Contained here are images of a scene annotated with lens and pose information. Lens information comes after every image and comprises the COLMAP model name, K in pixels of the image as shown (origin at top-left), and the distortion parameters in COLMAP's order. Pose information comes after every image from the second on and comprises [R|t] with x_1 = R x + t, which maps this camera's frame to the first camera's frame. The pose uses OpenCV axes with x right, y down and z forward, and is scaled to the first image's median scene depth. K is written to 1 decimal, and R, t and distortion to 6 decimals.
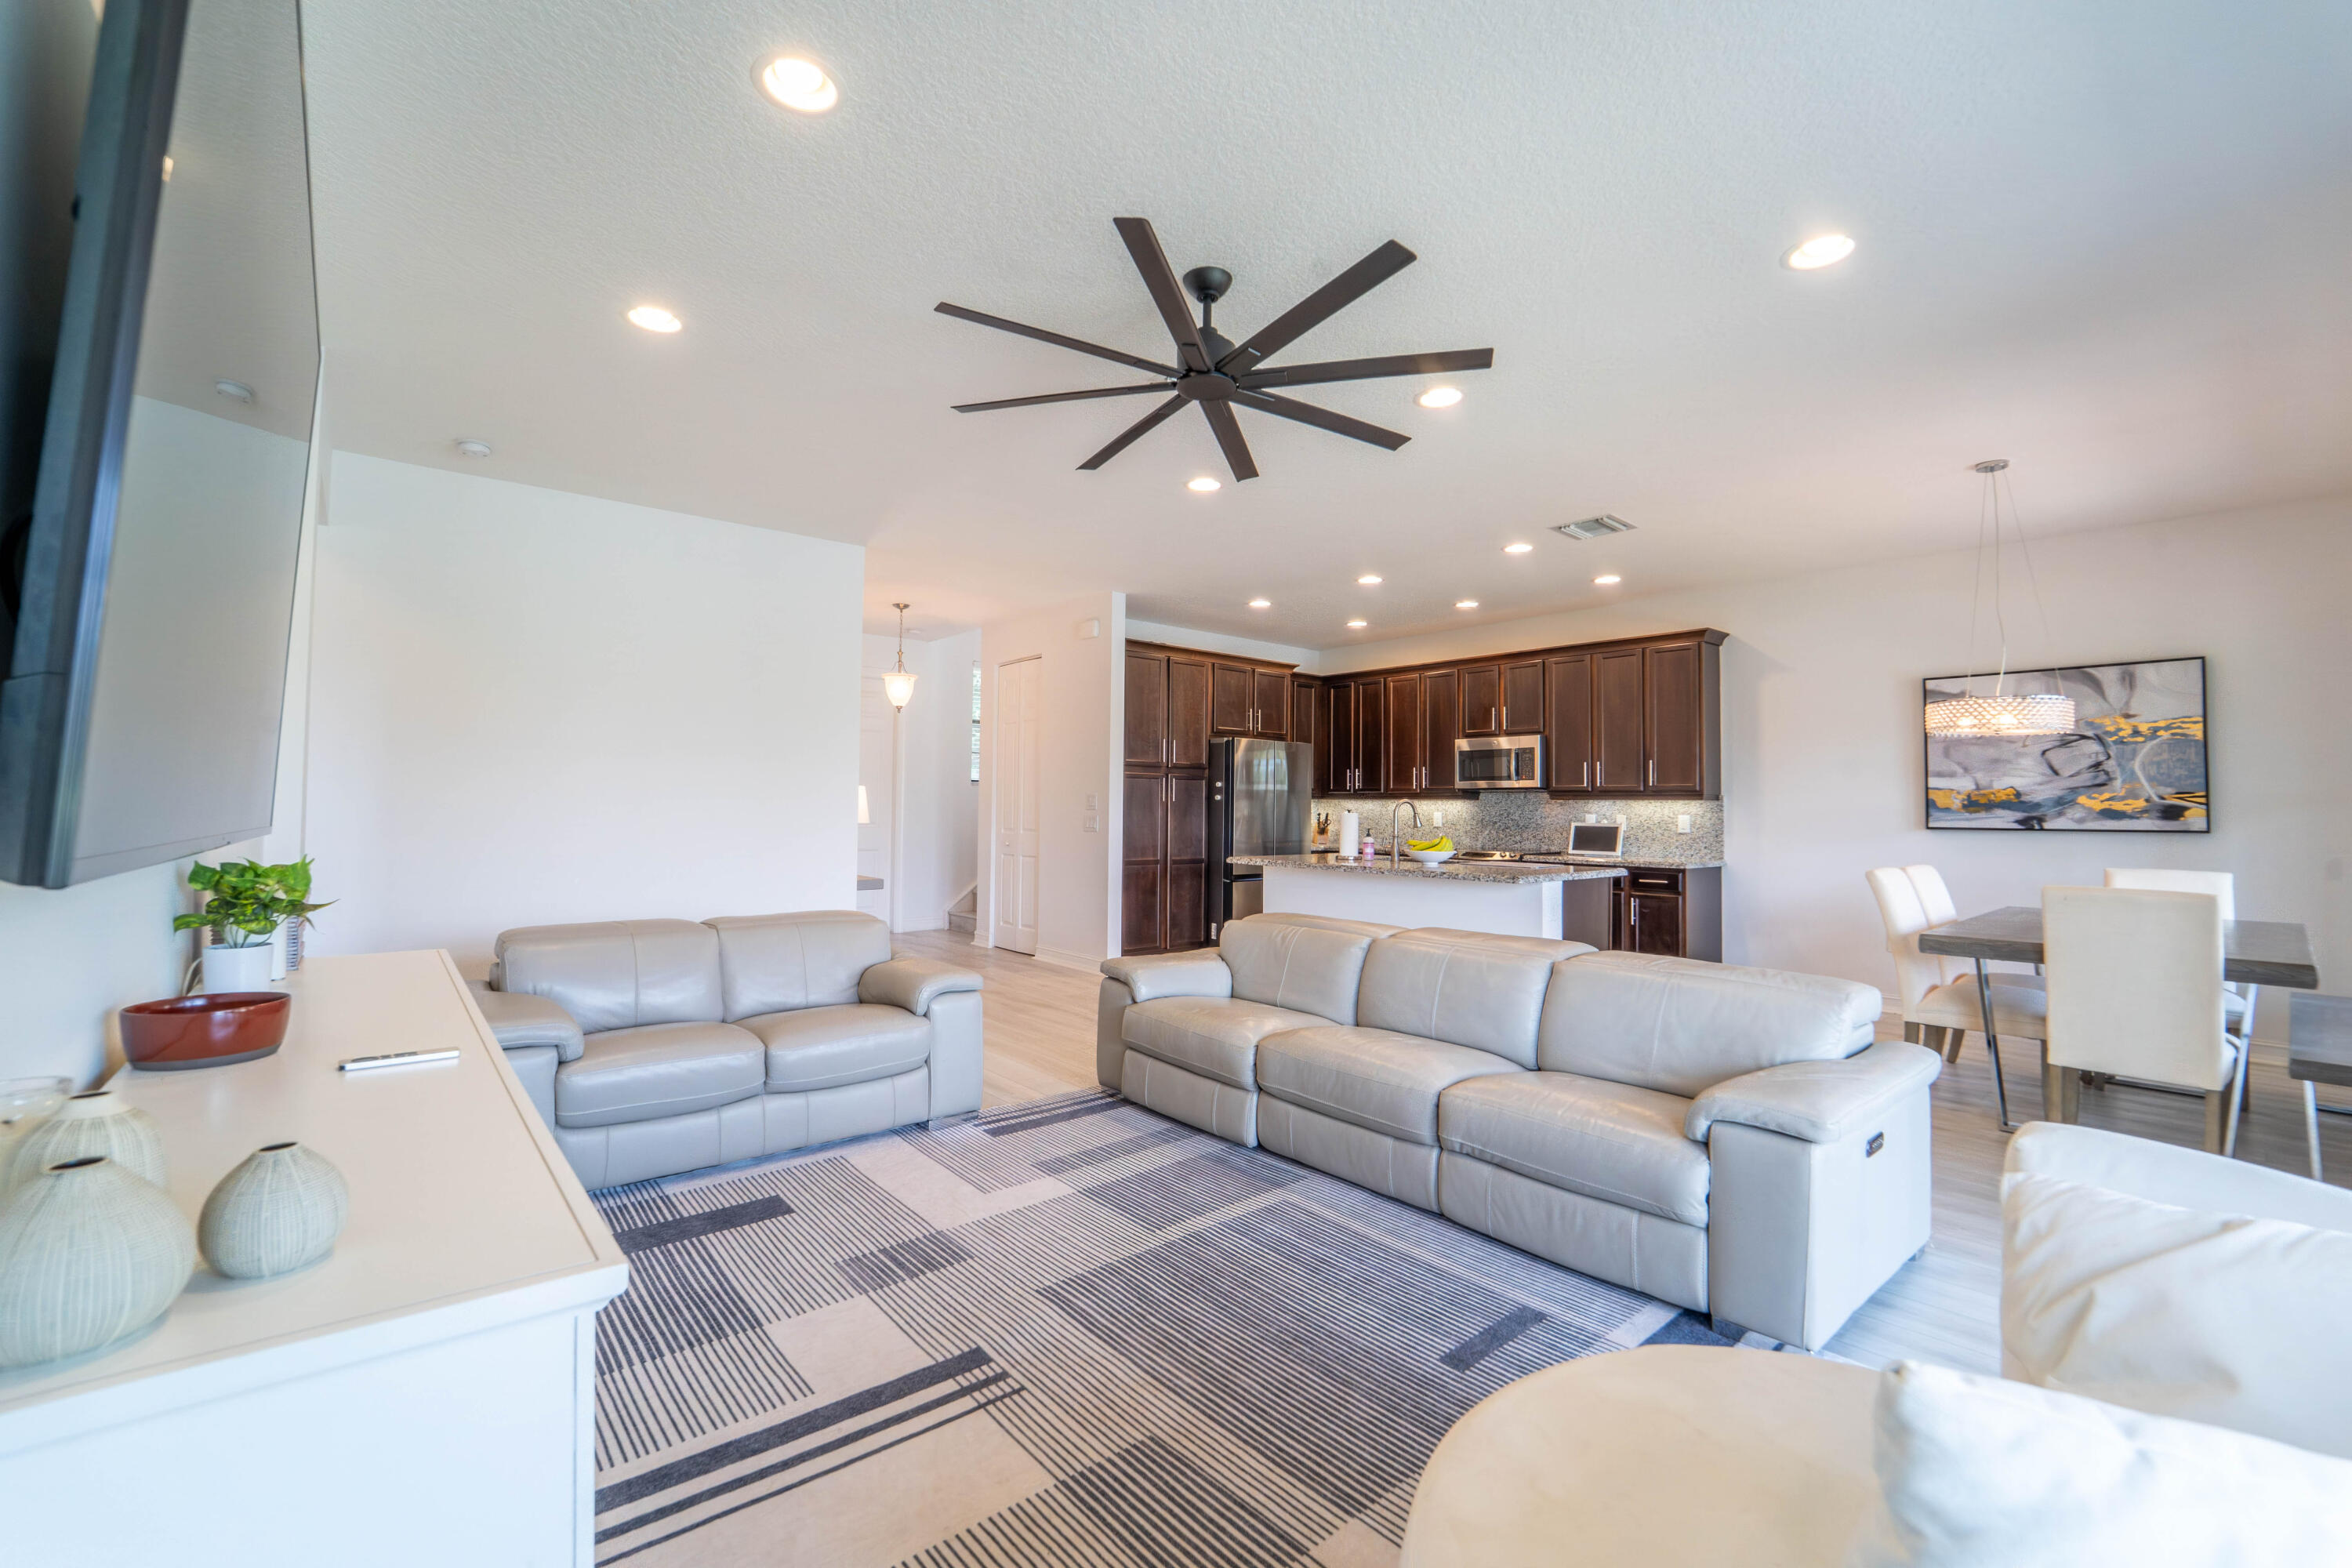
lens RADIAL K [[966.2, 0, 1170.8], [0, 966.2, 778.9], [0, 0, 1]] dist [-0.024271, -0.000841]
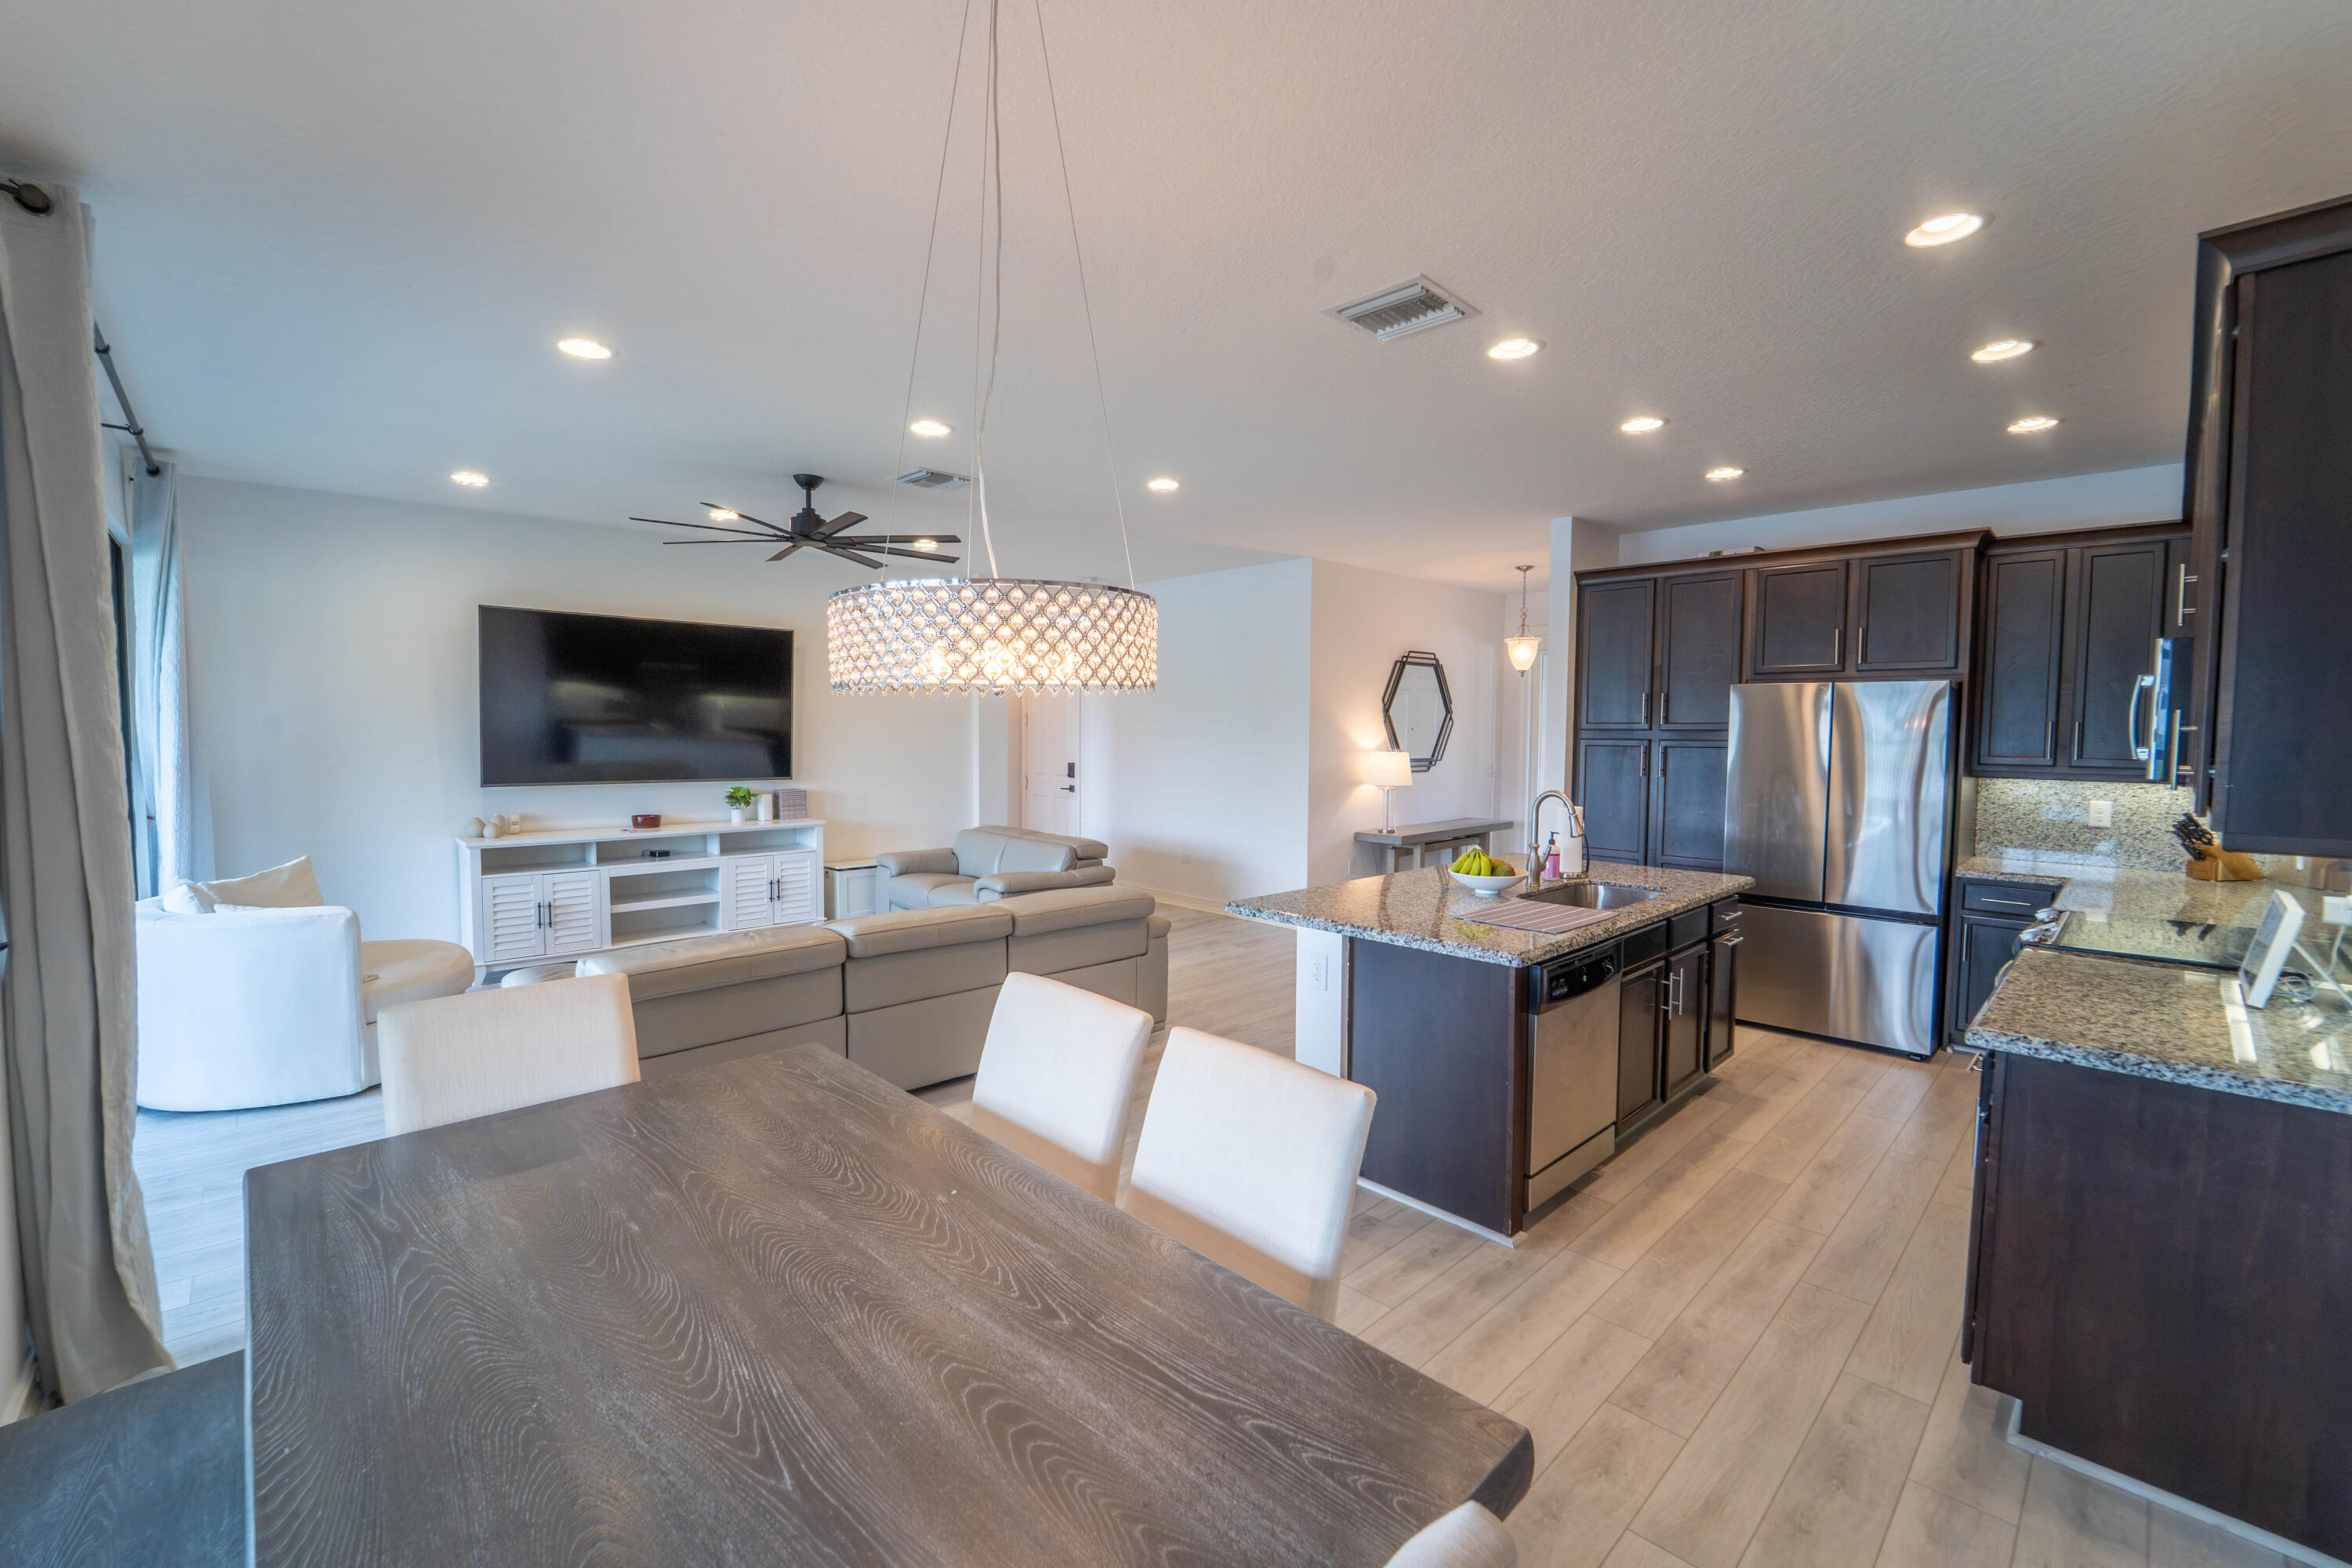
lens RADIAL K [[956.9, 0, 1177.9], [0, 956.9, 774.5], [0, 0, 1]] dist [-0.008324, -0.000129]
pose [[0.081715, 0.038147, -0.995925, 0.968292], [0.024807, 0.998880, 0.040296, -0.023319], [0.996347, -0.027999, 0.080677, 0.801145]]
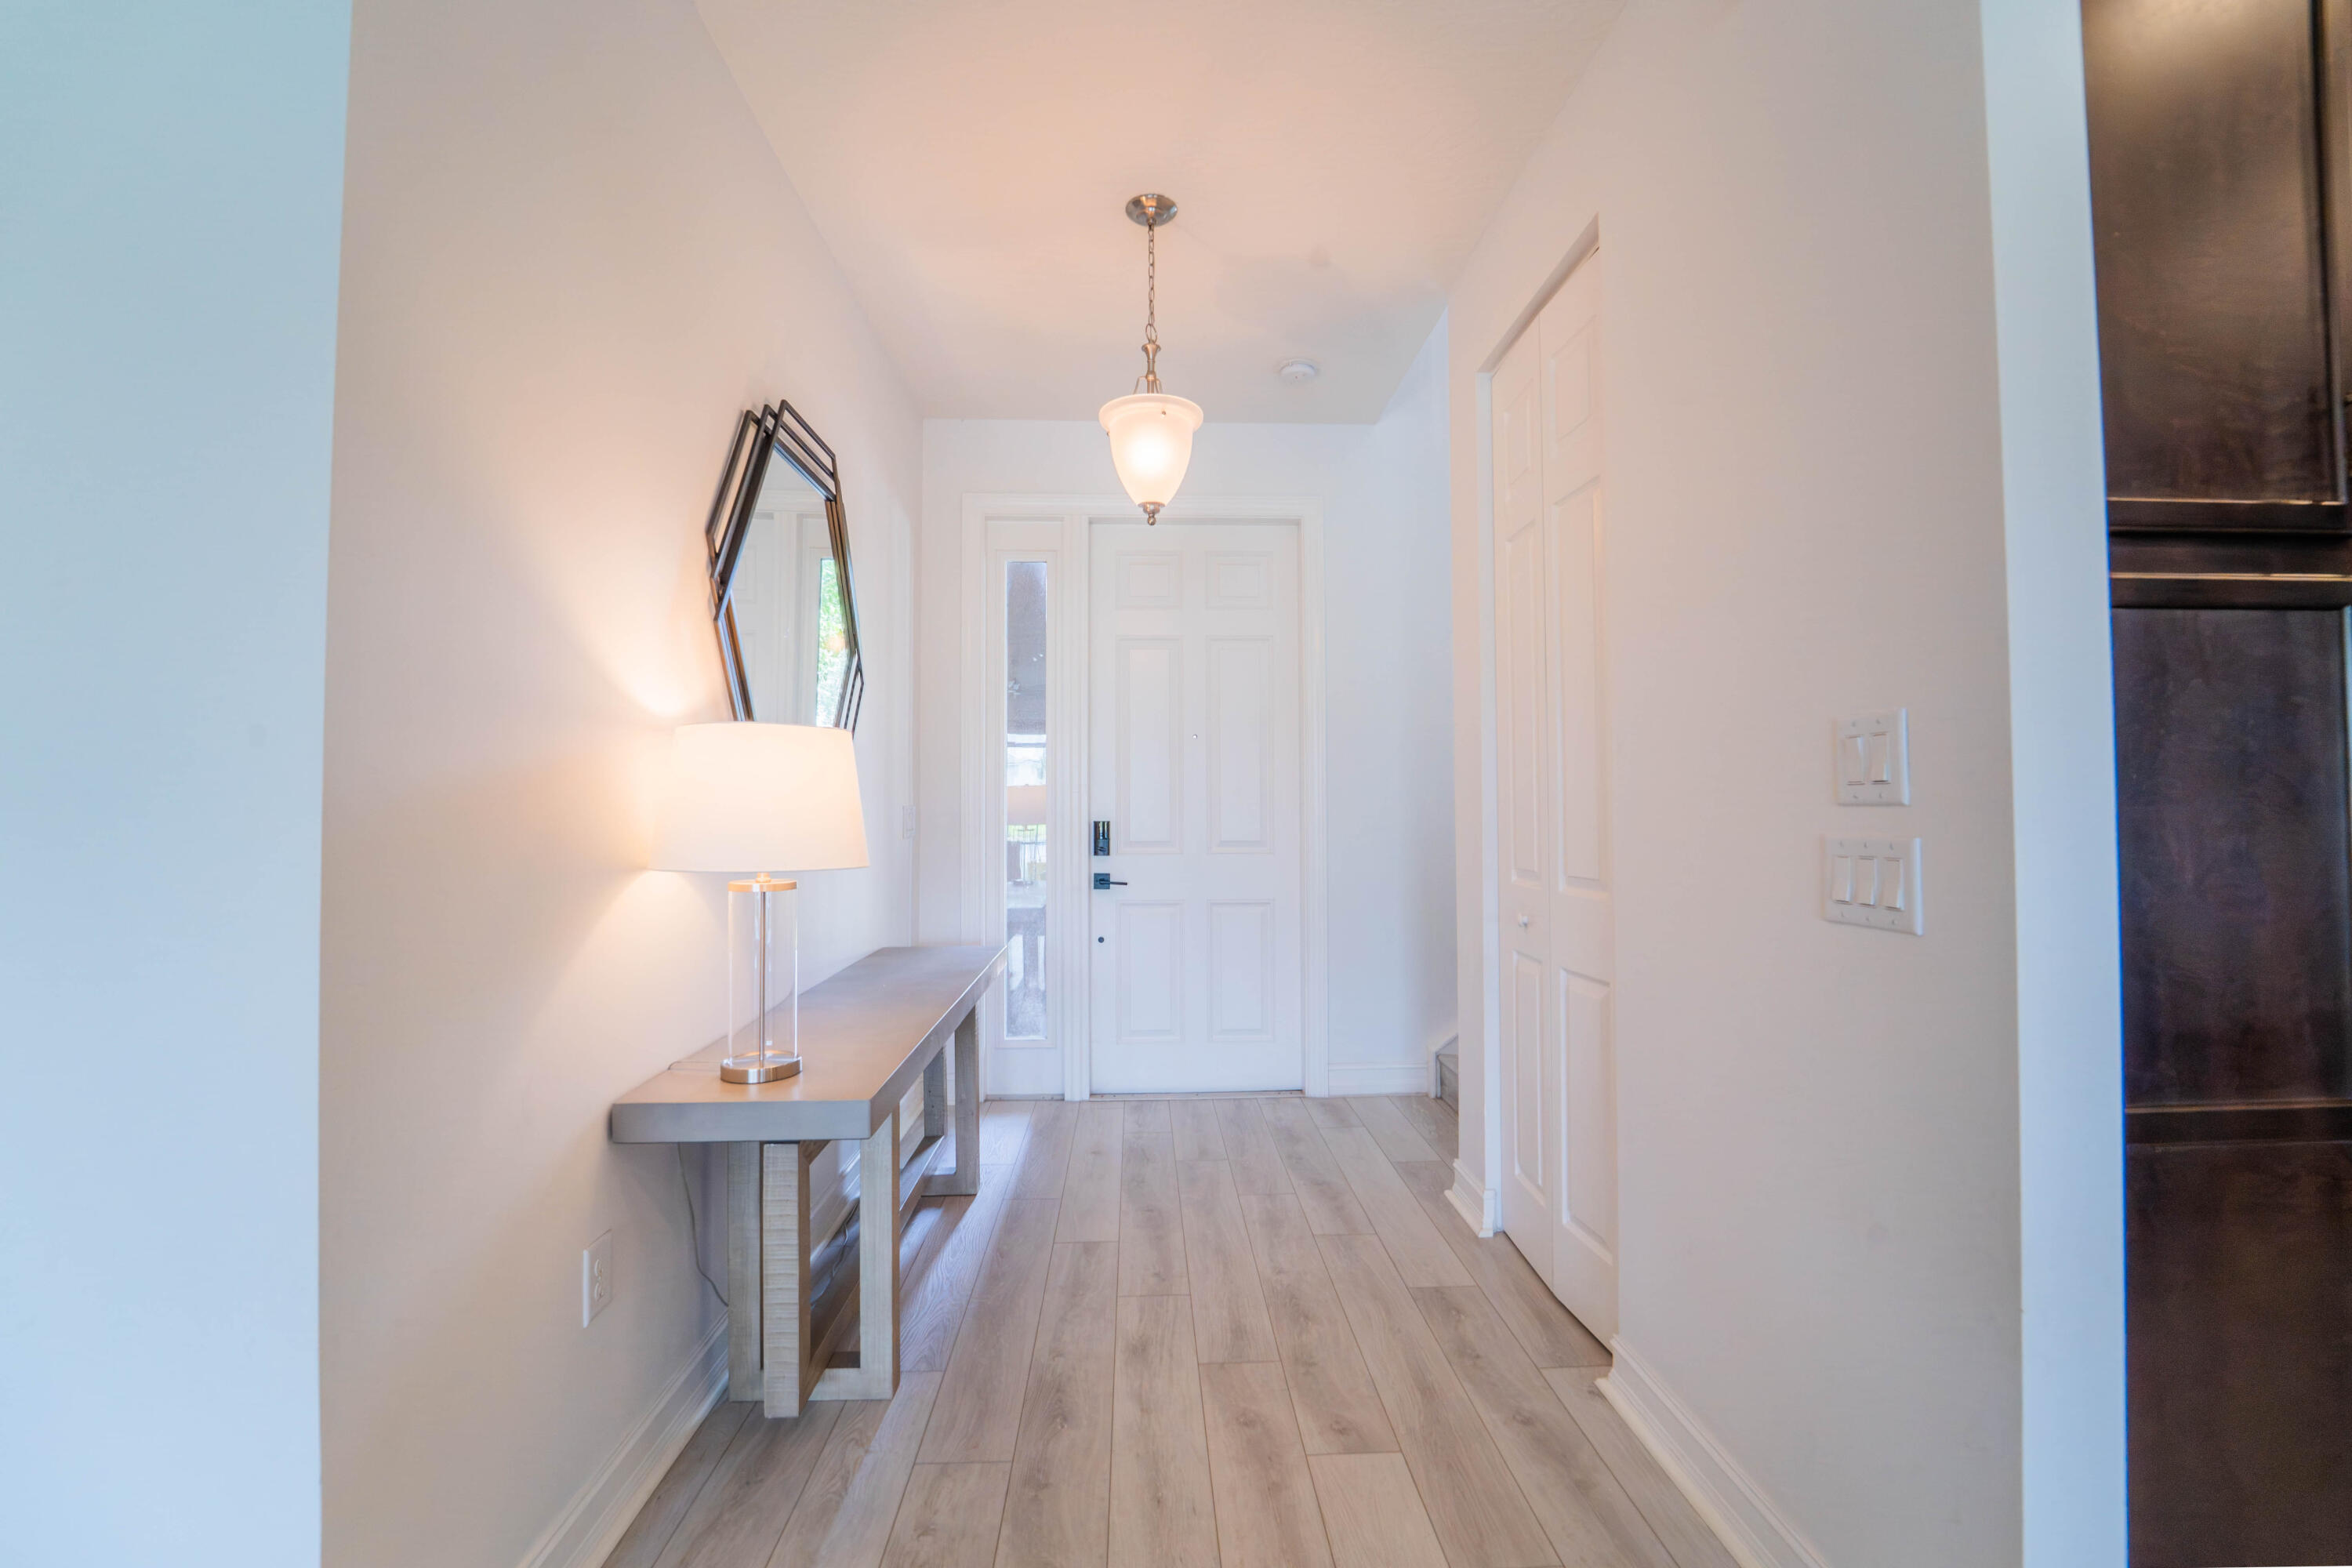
lens RADIAL K [[980.9, 0, 1172.3], [0, 980.9, 775.3], [0, 0, 1]] dist [-0.030229, -0.000064]
pose [[0.786181, -0.030181, -0.617258, -0.098955], [0.029706, 0.999498, -0.011036, 0.032468], [0.617282, -0.009660, 0.786683, 1.049808]]
